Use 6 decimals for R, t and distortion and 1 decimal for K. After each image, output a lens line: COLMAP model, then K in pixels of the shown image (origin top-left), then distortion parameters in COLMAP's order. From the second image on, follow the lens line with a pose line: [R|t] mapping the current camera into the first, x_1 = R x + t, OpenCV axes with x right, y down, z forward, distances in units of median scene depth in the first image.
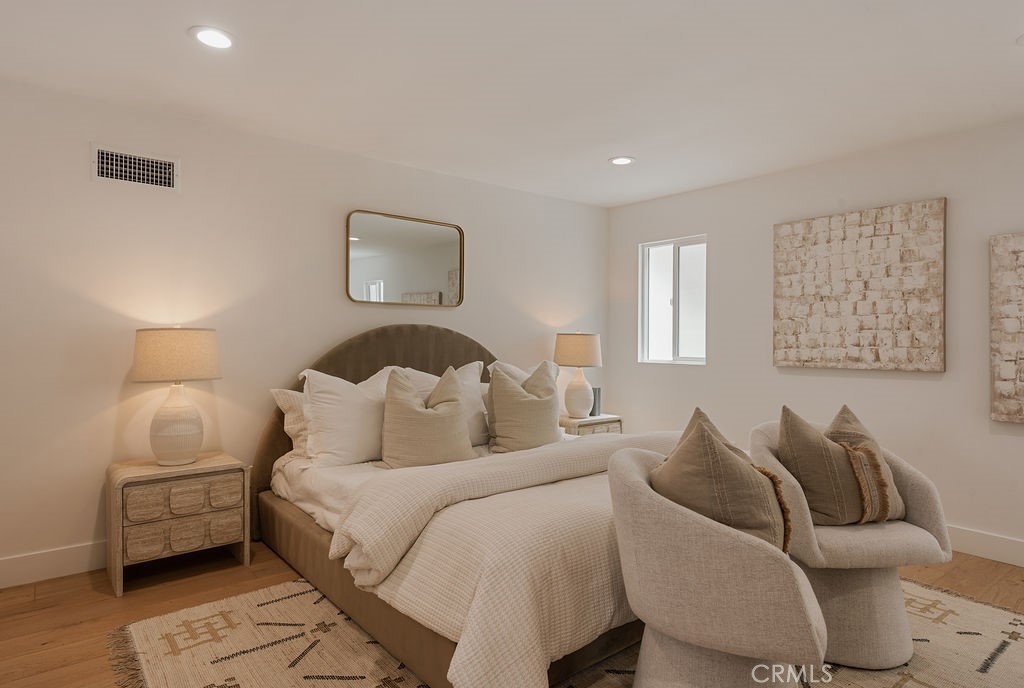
lens RADIAL K [[572.8, 0, 515.1], [0, 572.8, 344.9], [0, 0, 1]] dist [-0.000510, -0.000300]
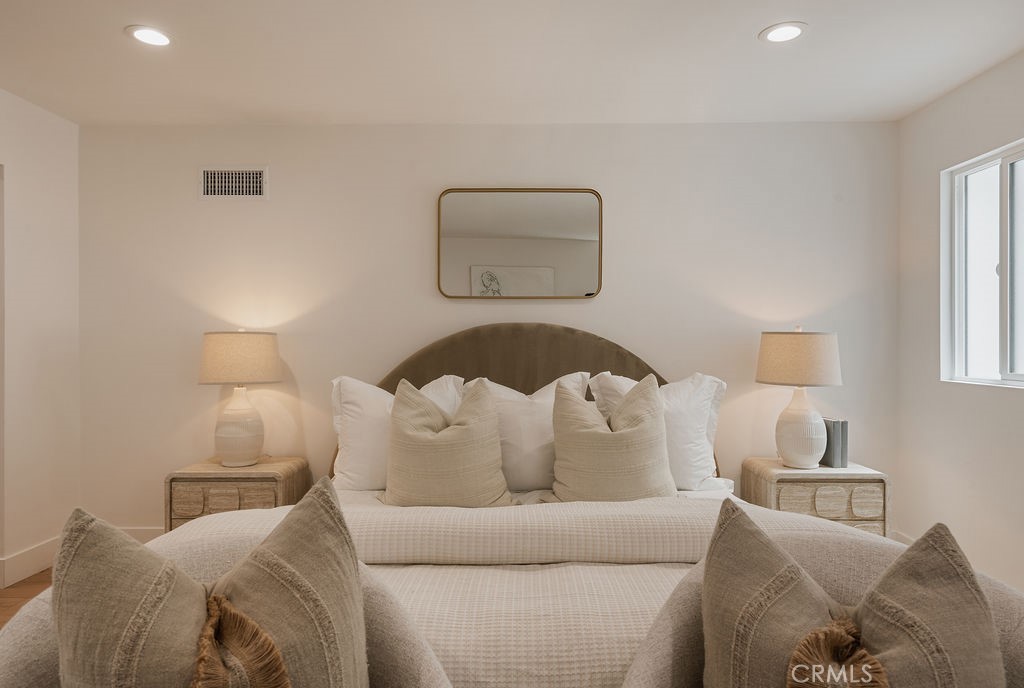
lens RADIAL K [[621.6, 0, 512.3], [0, 621.6, 350.1], [0, 0, 1]] dist [0.008434, 0.002635]
pose [[0.773732, 0.002337, -0.633508, 0.417681], [-0.003756, 0.999993, -0.000899, 0.001789], [0.633501, 0.003075, 0.773735, 0.386517]]
